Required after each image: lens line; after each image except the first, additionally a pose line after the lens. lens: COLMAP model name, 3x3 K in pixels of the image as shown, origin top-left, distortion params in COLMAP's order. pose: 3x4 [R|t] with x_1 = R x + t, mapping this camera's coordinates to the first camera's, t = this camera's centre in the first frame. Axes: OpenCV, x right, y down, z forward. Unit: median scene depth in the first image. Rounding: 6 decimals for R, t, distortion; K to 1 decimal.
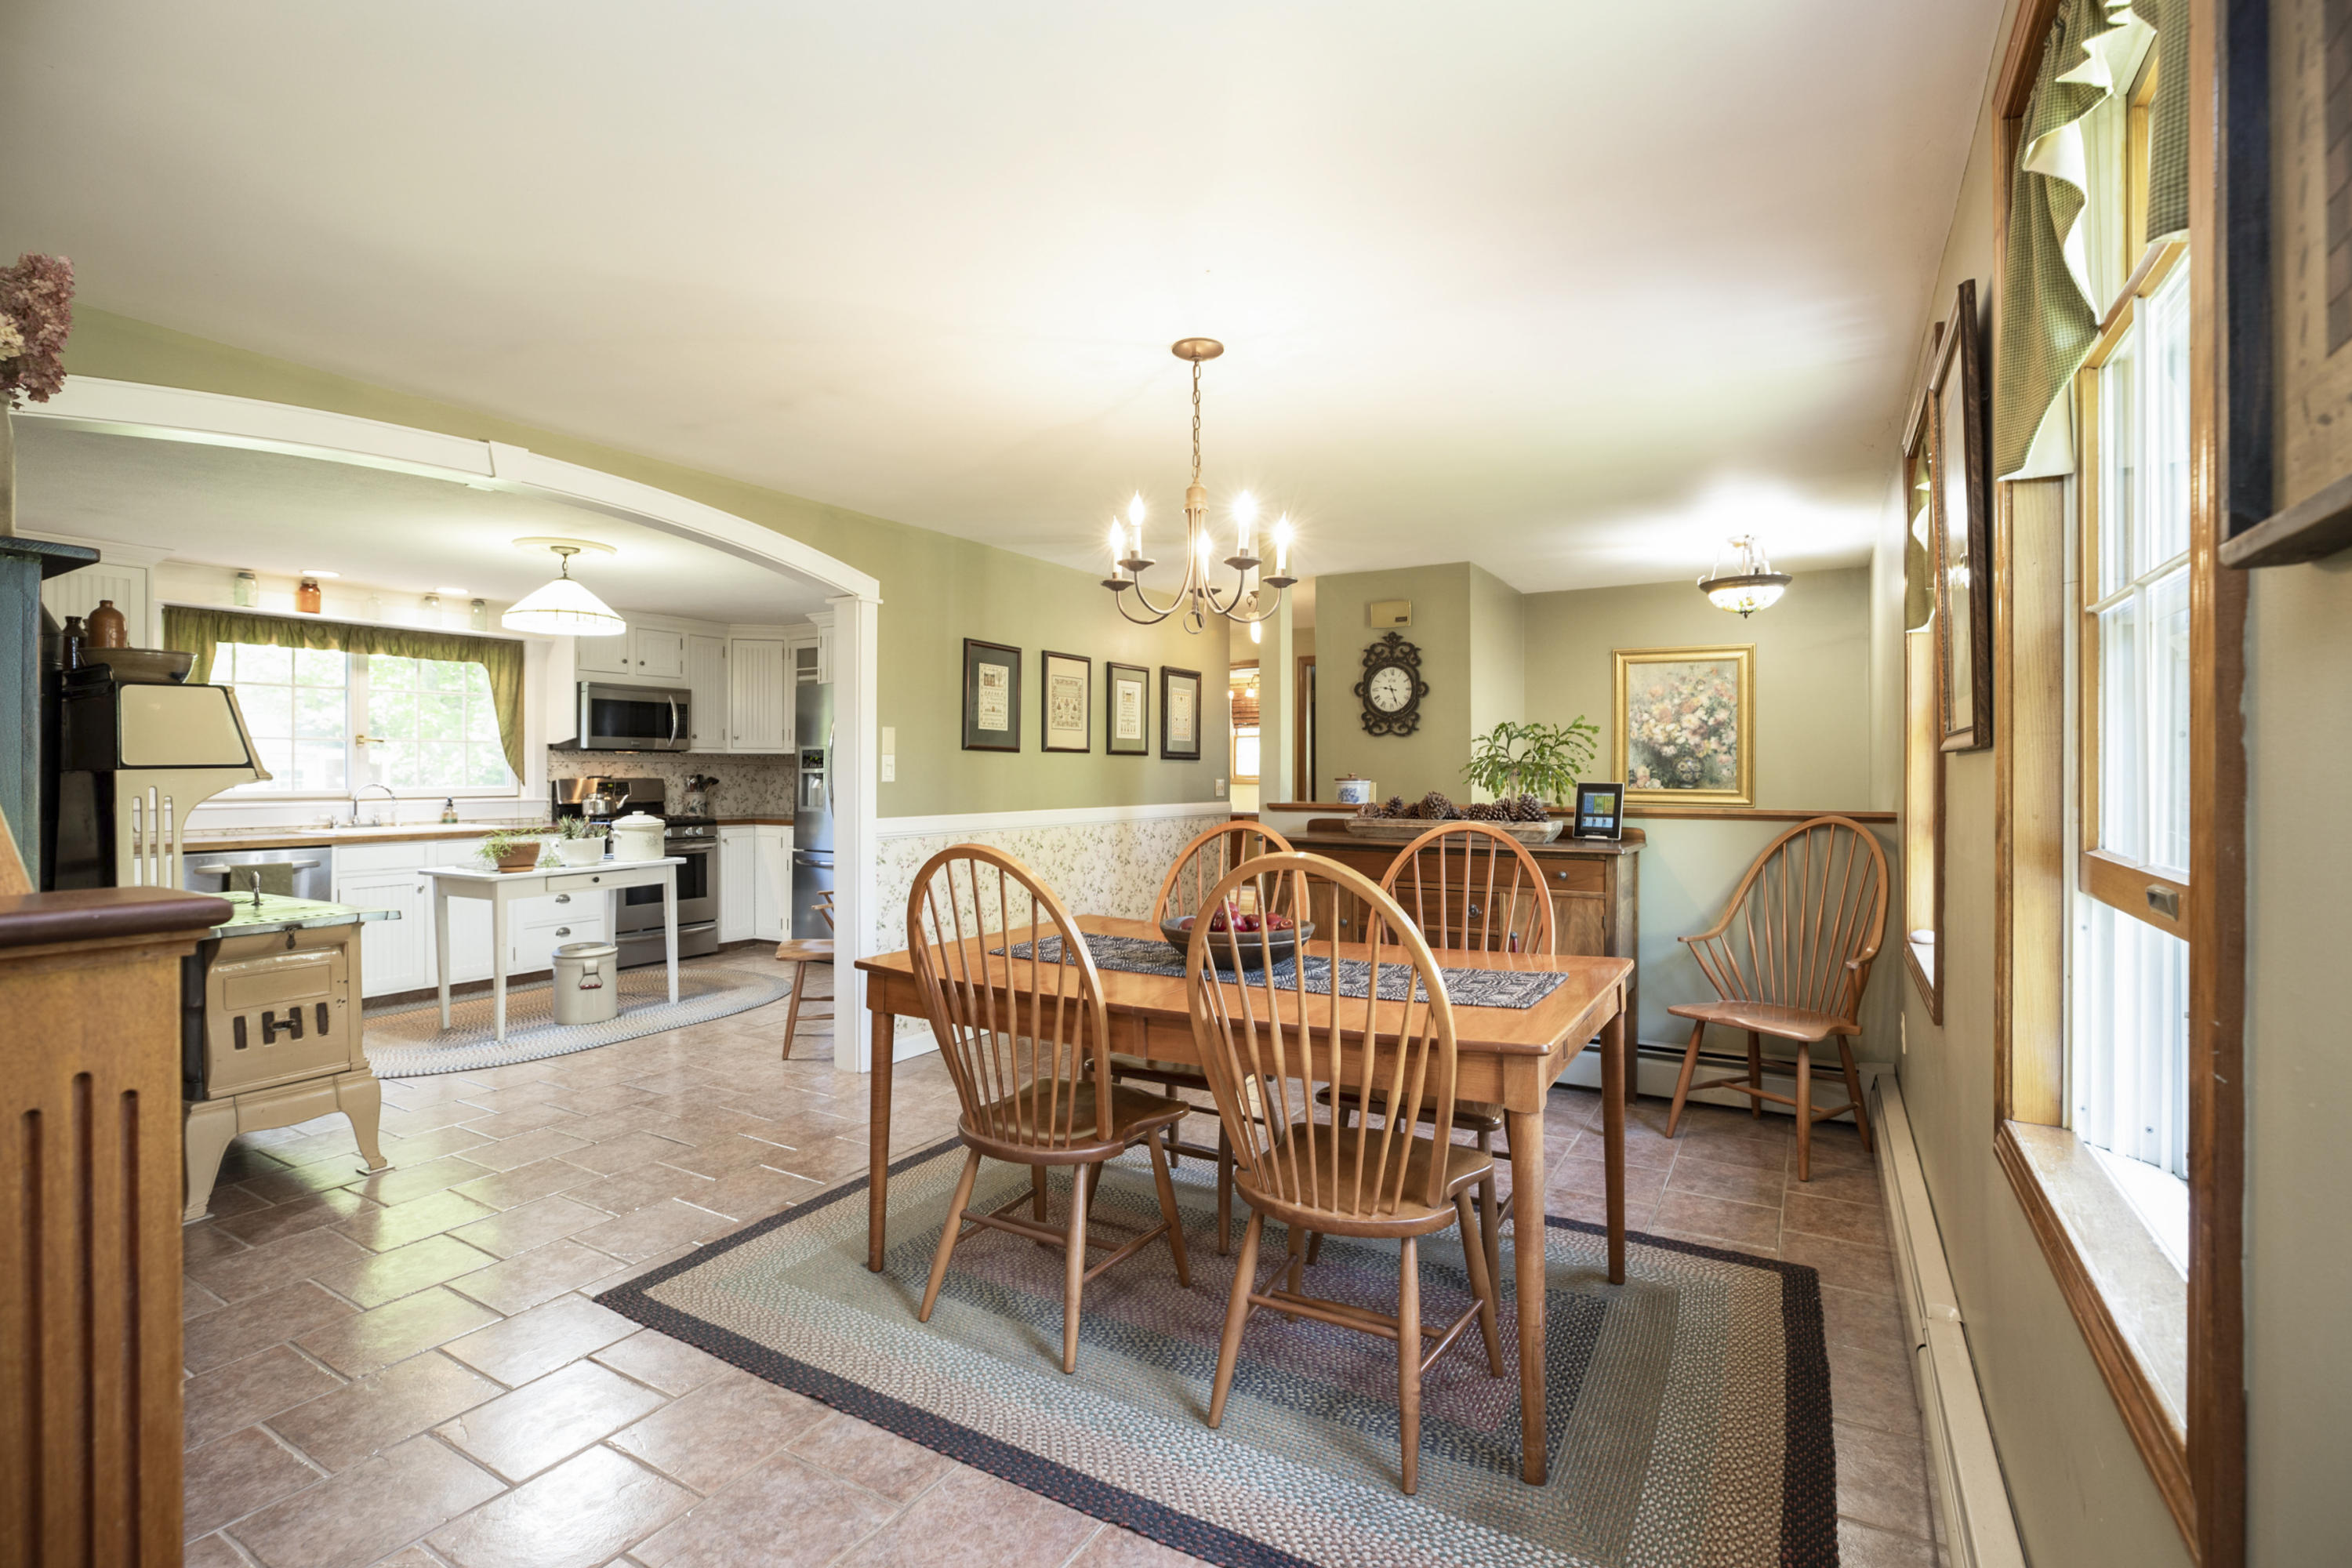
lens RADIAL K [[1088.2, 0, 1173.9], [0, 1088.2, 768.1], [0, 0, 1]] dist [-0.035304, 0.014732]
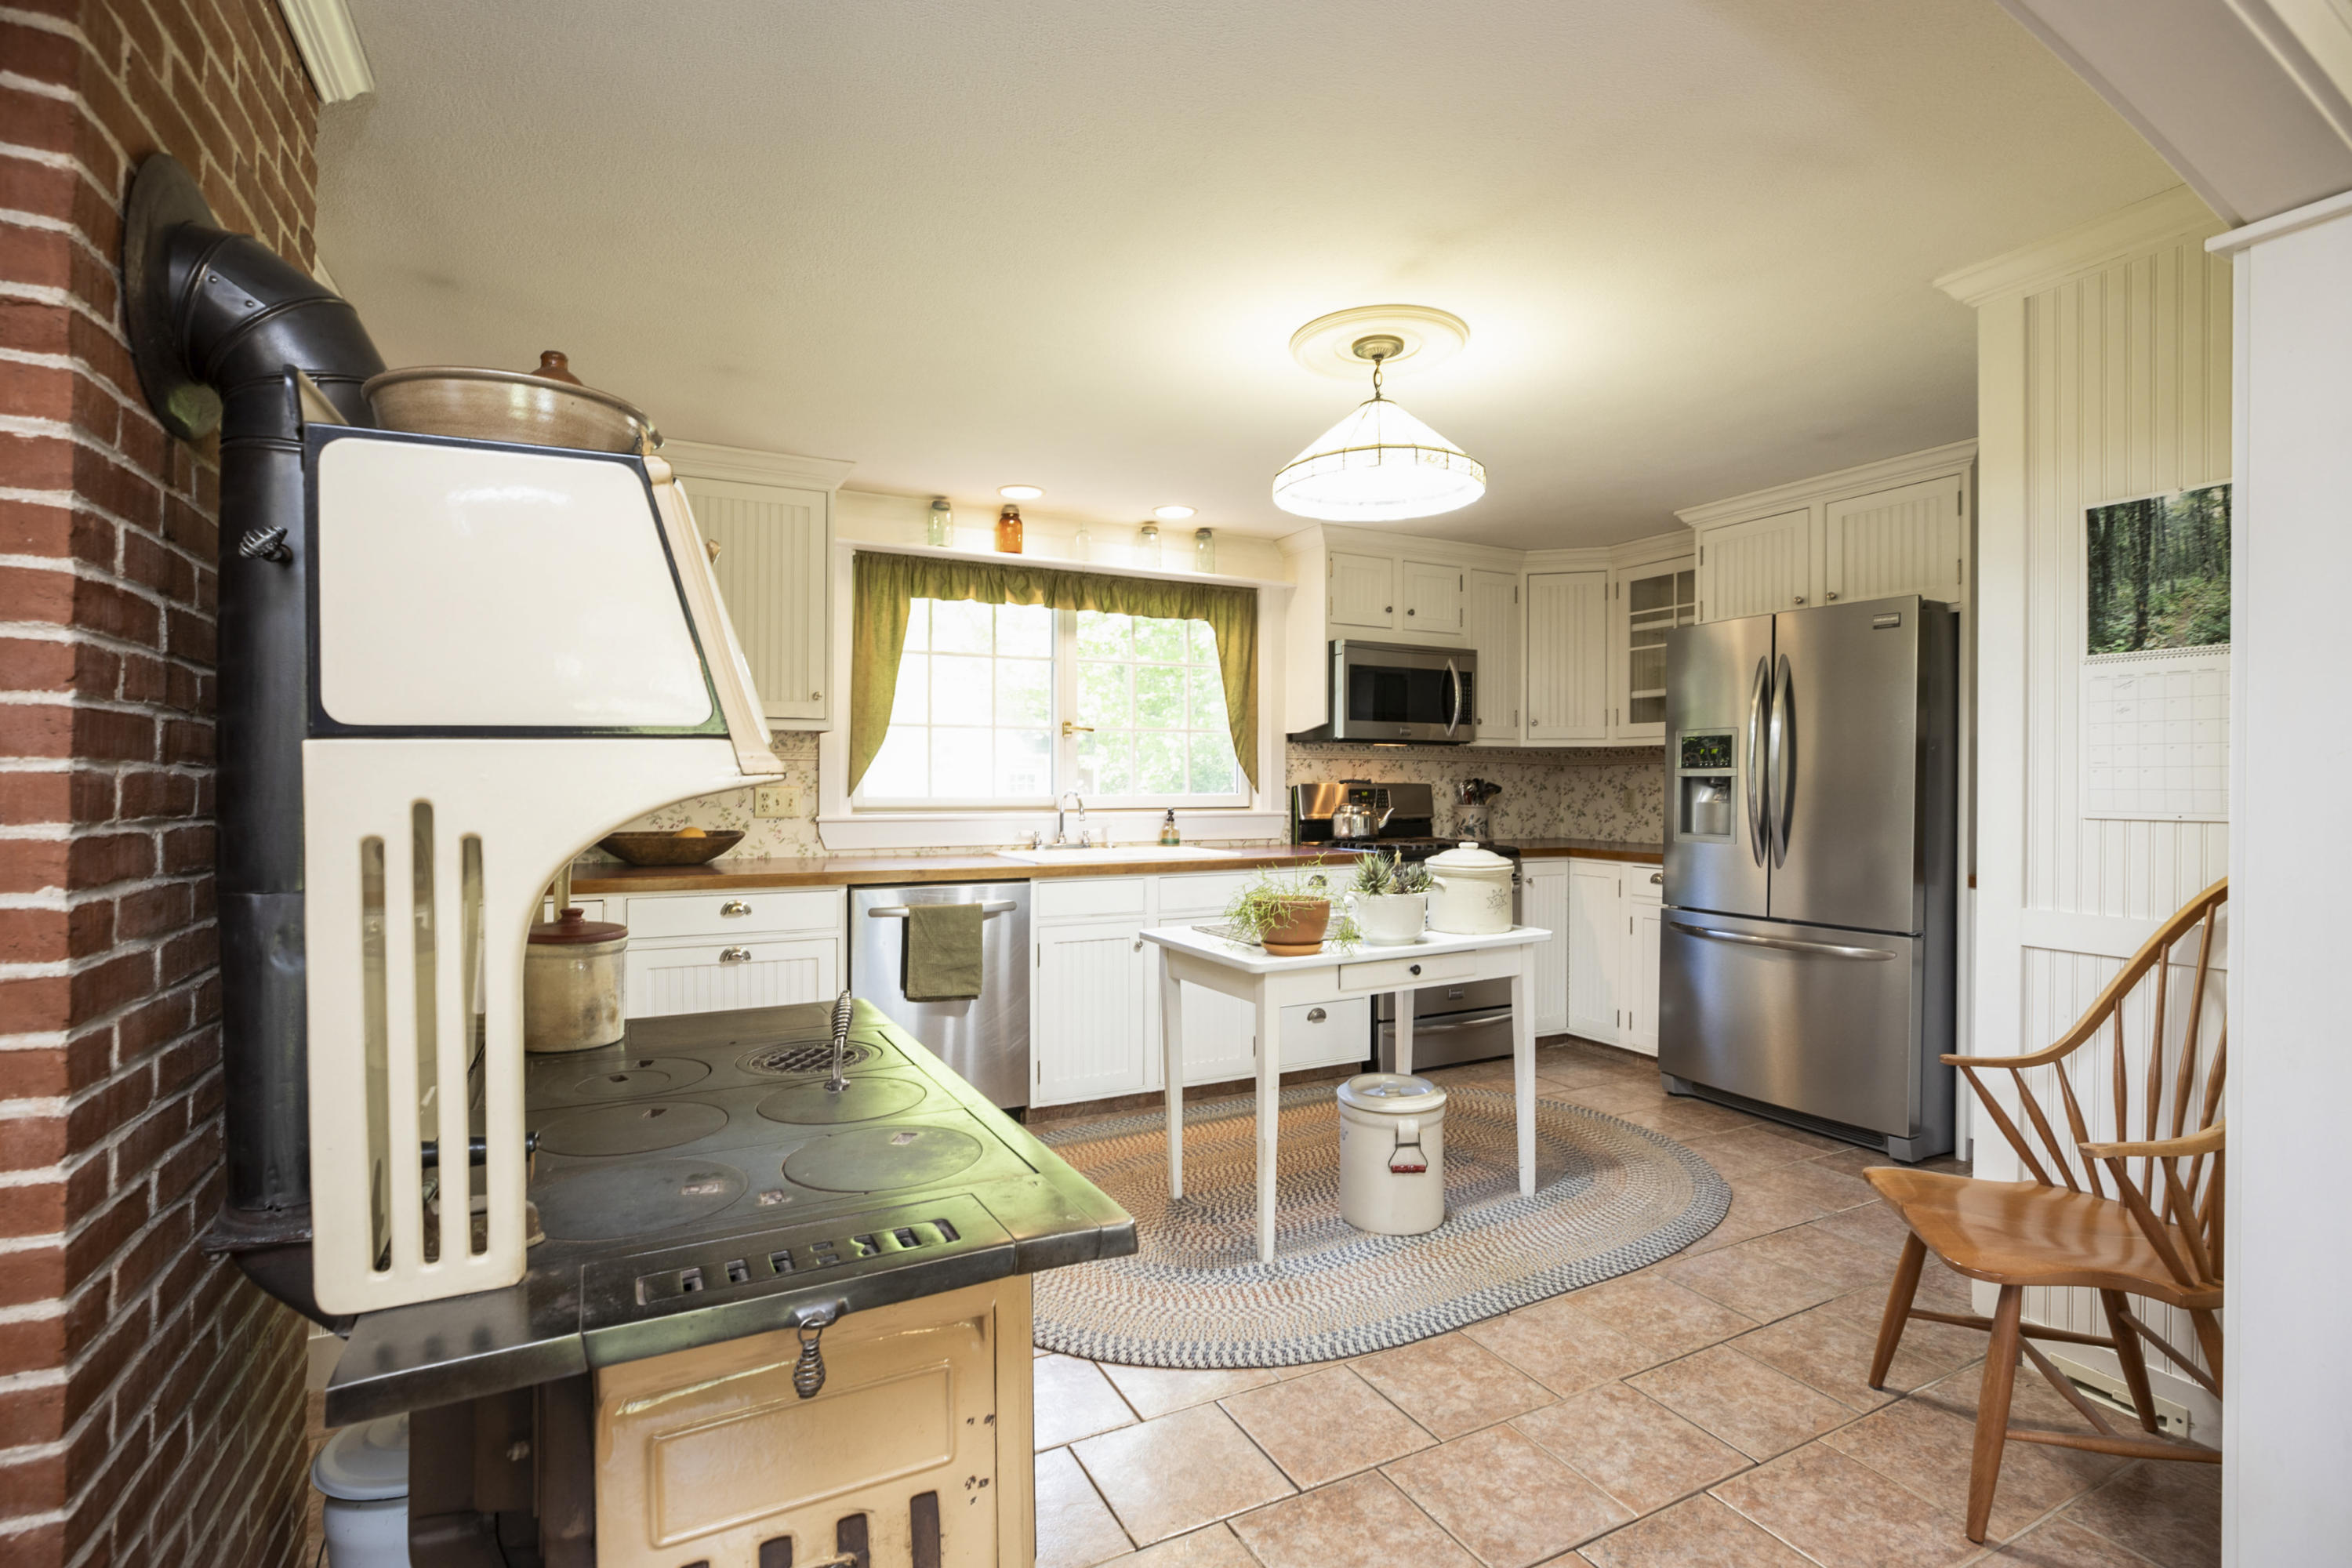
lens RADIAL K [[1075.8, 0, 1170.9], [0, 1075.8, 772.5], [0, 0, 1]] dist [-0.046602, 0.013462]
pose [[0.844992, 0.001330, -0.534778, -0.277014], [-0.002566, 0.999995, -0.001568, 0.004244], [0.534773, 0.002697, 0.844991, 0.376669]]
